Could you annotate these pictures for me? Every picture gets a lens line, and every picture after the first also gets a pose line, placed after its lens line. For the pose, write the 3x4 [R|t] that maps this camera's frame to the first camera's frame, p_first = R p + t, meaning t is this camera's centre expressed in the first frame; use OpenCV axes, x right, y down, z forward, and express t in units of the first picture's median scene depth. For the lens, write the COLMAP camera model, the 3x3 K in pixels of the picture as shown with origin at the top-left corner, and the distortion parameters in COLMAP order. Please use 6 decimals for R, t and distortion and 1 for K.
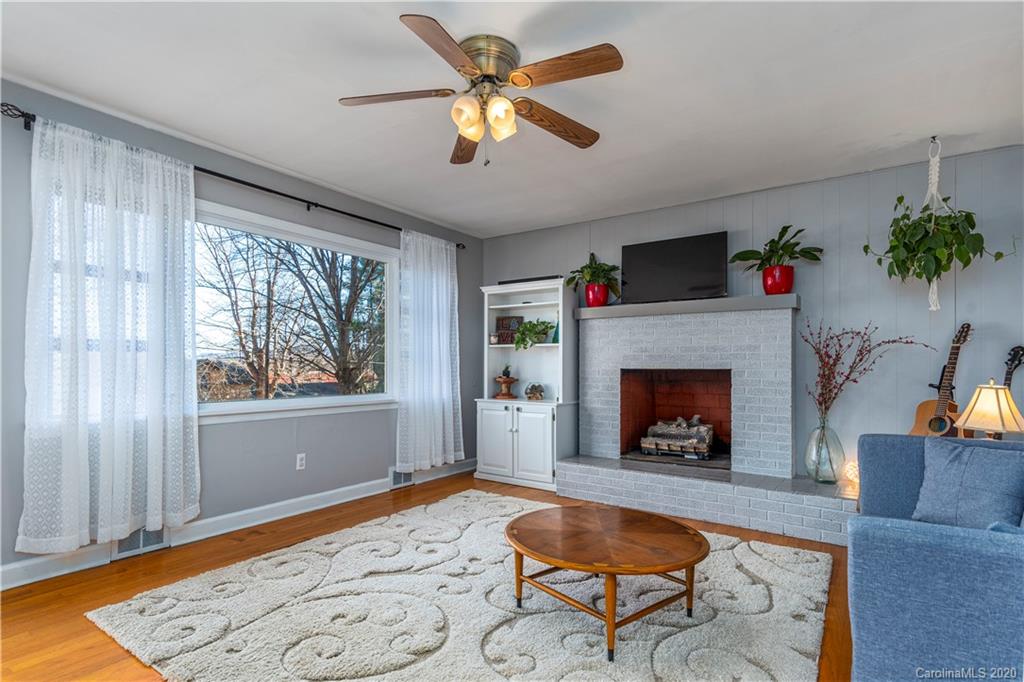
lens RADIAL K [[511.7, 0, 540.2], [0, 511.7, 350.7], [0, 0, 1]] dist [0.010425, -0.000758]
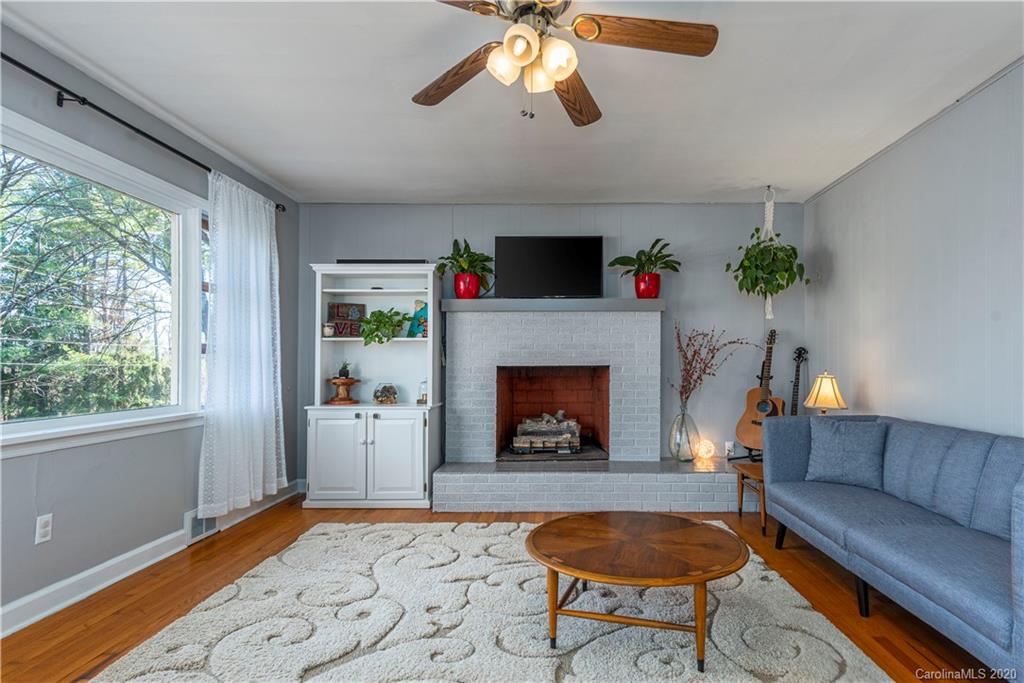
lens RADIAL K [[511.7, 0, 513.3], [0, 511.7, 347.5], [0, 0, 1]] dist [0.010425, -0.000758]
pose [[0.827031, 0.011362, 0.562041, -0.362447], [-0.011170, 0.999930, -0.003778, 0.004186], [-0.562045, -0.003153, 0.827101, 0.210880]]
